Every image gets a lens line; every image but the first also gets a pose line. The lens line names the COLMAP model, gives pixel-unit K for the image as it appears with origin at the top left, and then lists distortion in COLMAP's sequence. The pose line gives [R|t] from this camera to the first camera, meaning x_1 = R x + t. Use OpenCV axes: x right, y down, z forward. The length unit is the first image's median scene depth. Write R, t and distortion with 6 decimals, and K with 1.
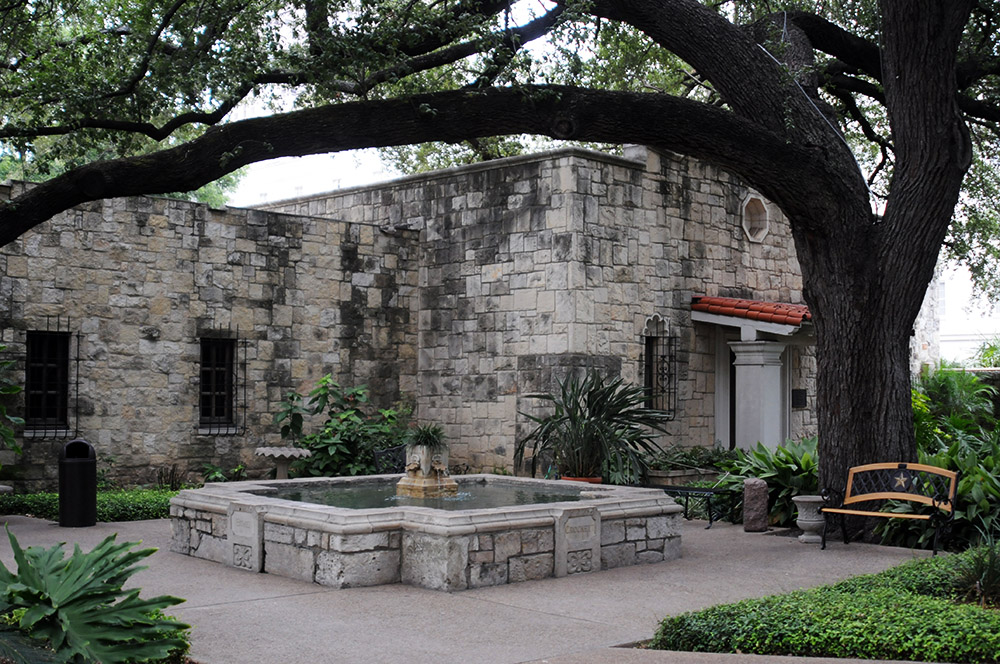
lens RADIAL K [[1257.5, 0, 499.3], [0, 1257.5, 331.3], [0, 0, 1]] dist [-0.094021, 0.000000]
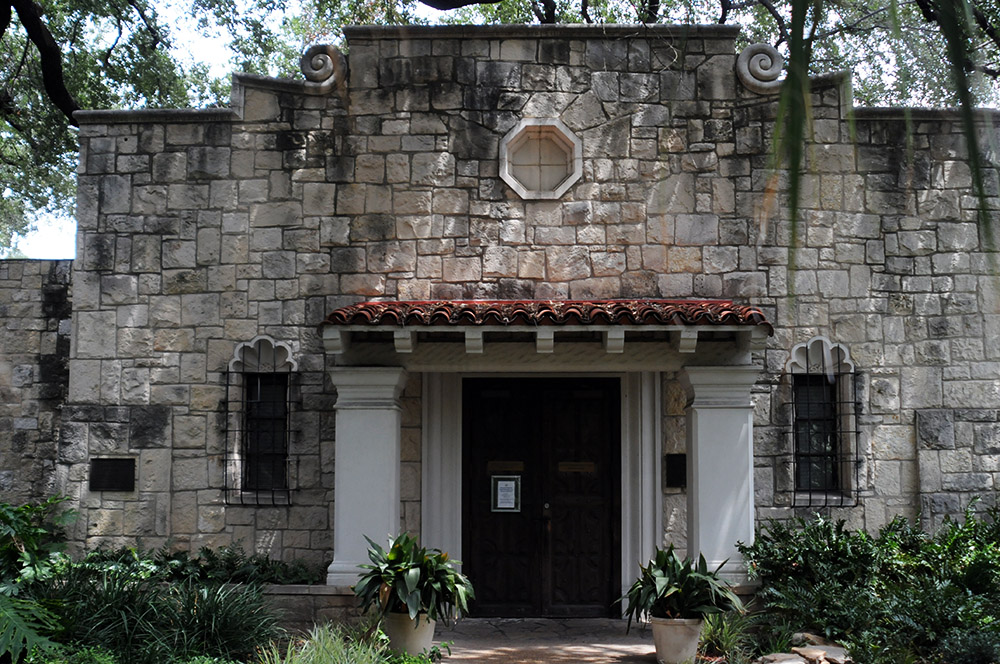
lens RADIAL K [[1257.5, 0, 500.0], [0, 1257.5, 334.0], [0, 0, 1]] dist [-0.094021, 0.000000]
pose [[0.672918, -0.089676, -0.734262, 0.684957], [0.035847, 0.995412, -0.088718, 0.046149], [0.738848, 0.033379, 0.673045, 0.670714]]
